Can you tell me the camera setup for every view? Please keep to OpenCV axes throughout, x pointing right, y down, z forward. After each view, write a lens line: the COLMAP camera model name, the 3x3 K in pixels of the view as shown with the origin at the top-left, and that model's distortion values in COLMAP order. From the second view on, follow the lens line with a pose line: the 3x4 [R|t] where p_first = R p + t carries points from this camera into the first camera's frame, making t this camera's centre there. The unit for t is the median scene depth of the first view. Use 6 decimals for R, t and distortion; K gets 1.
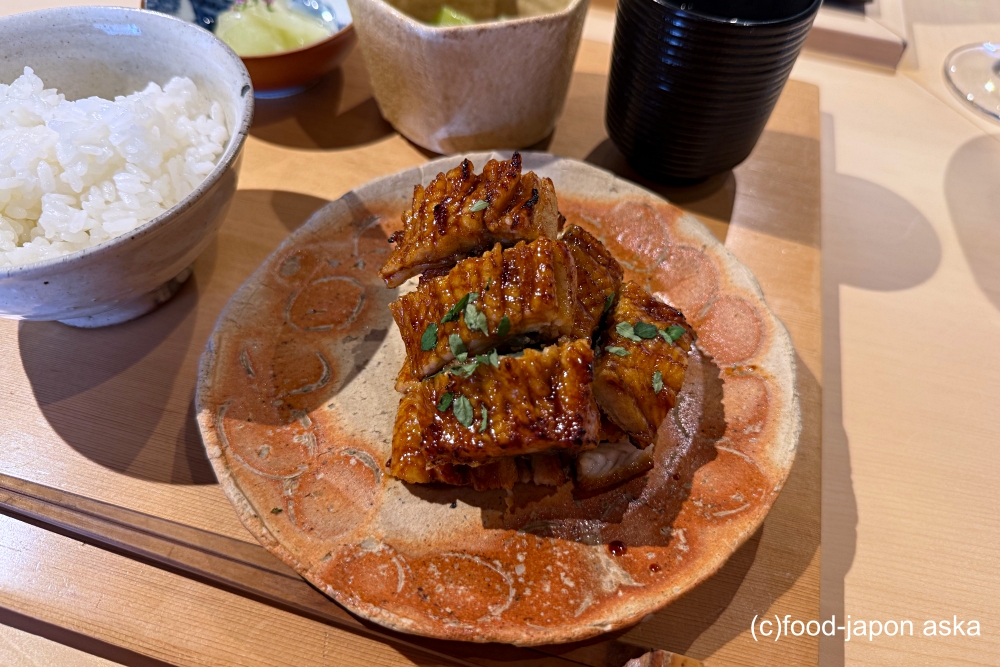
lens RADIAL K [[698.0, 0, 500.0], [0, 698.0, 333.5], [0, 0, 1]] dist [0.086318, -0.402214]
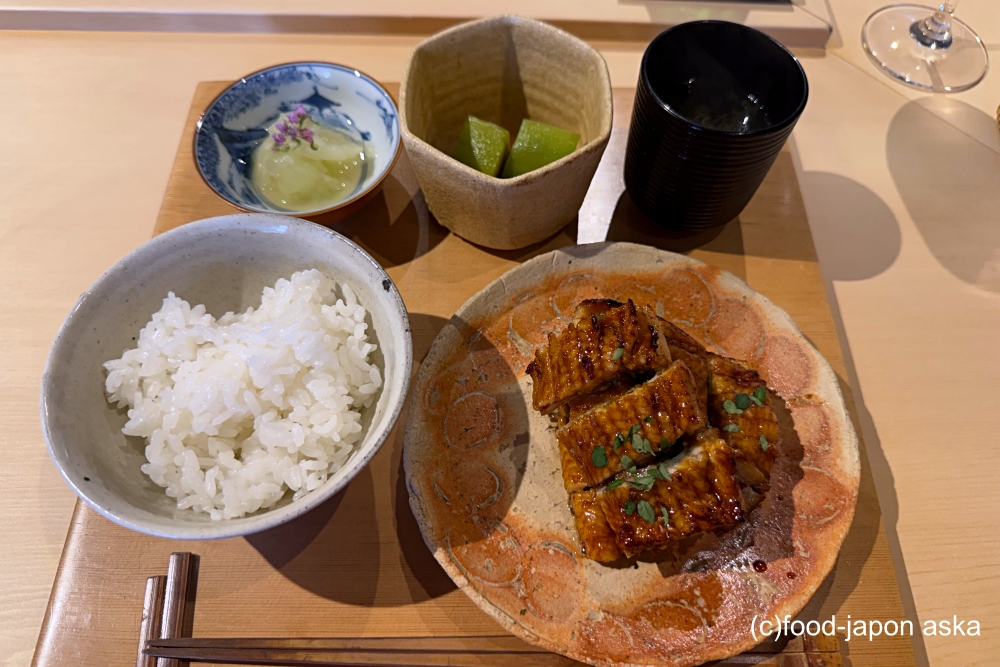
lens RADIAL K [[658.1, 0, 500.0], [0, 658.1, 333.5], [0, 0, 1]] dist [-0.000884, -0.195214]
pose [[0.970544, -0.231406, 0.067047, -0.290643], [0.222676, 0.967841, 0.117048, -0.378360], [-0.091976, -0.098671, 0.990860, -0.167459]]
